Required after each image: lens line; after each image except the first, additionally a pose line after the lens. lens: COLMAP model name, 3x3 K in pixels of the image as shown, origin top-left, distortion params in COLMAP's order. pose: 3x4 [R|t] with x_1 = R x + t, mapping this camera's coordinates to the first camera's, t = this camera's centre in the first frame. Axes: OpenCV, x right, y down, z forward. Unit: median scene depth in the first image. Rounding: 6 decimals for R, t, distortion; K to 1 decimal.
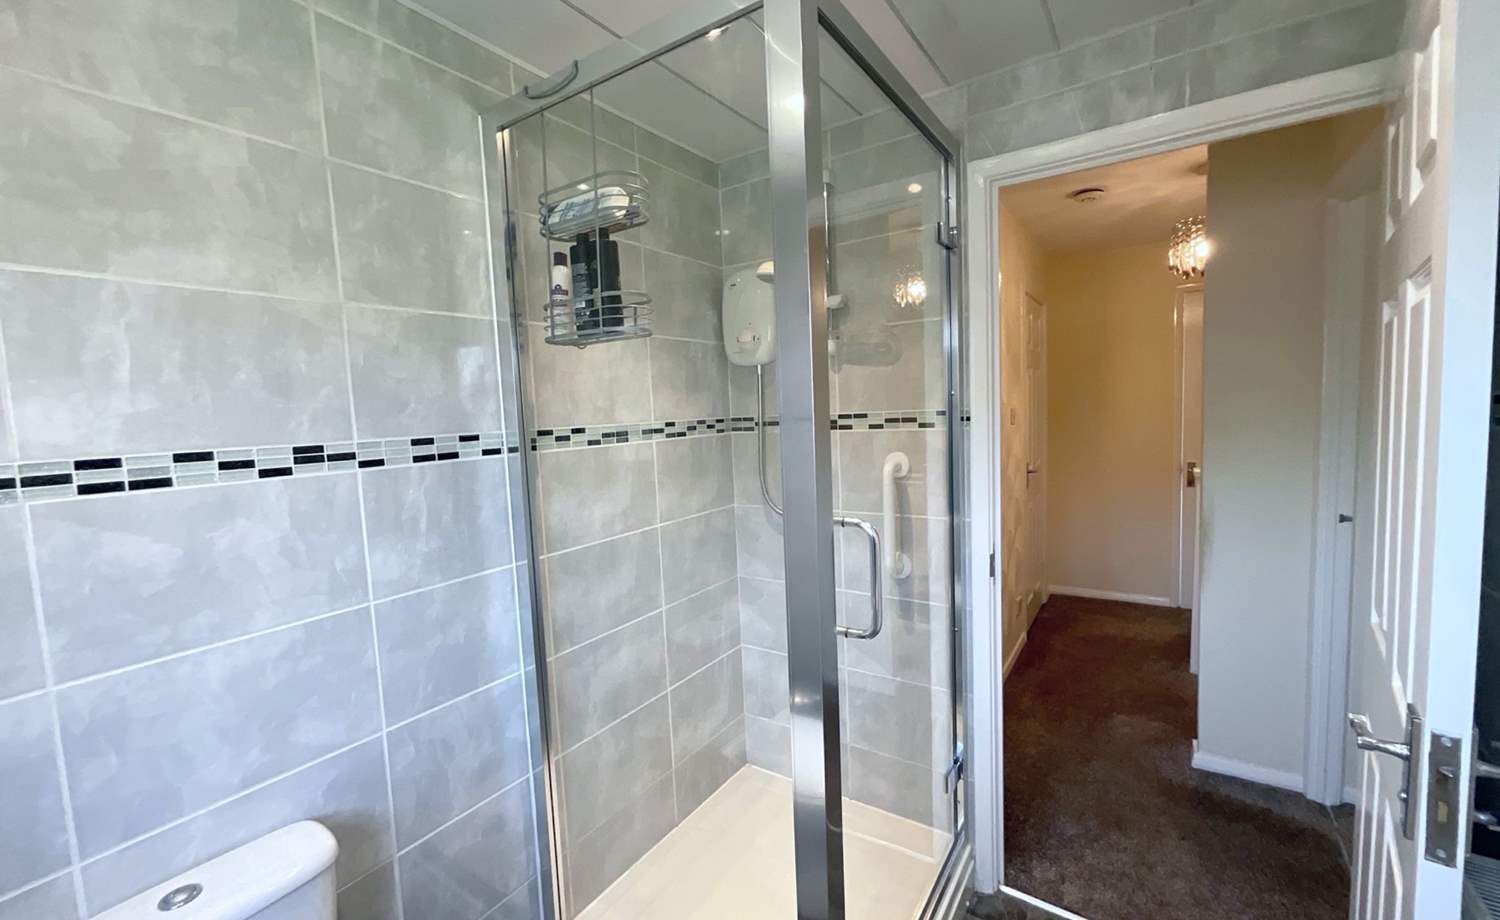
lens RADIAL K [[610.3, 0, 750.0], [0, 610.3, 460.0], [0, 0, 1]] dist [-0.003502, -0.000109]
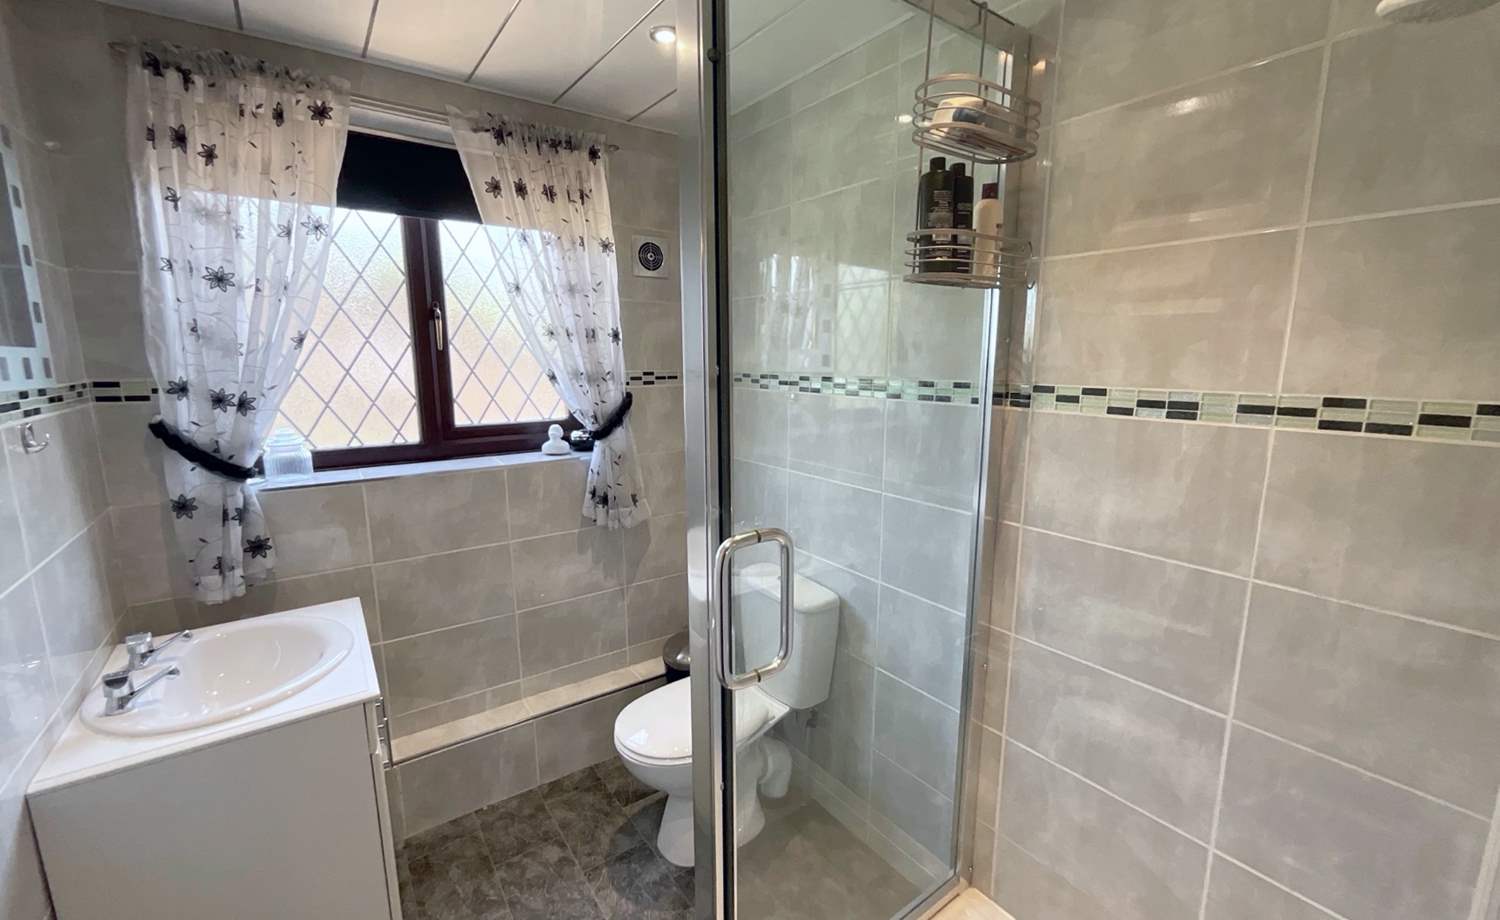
lens RADIAL K [[610.3, 0, 750.0], [0, 610.3, 460.0], [0, 0, 1]] dist [-0.003502, -0.000109]
pose [[-0.333227, 0.182165, -0.925081, 0.568917], [-0.085515, 0.971275, 0.222065, -0.094362], [0.938961, 0.153106, -0.308077, 0.812617]]
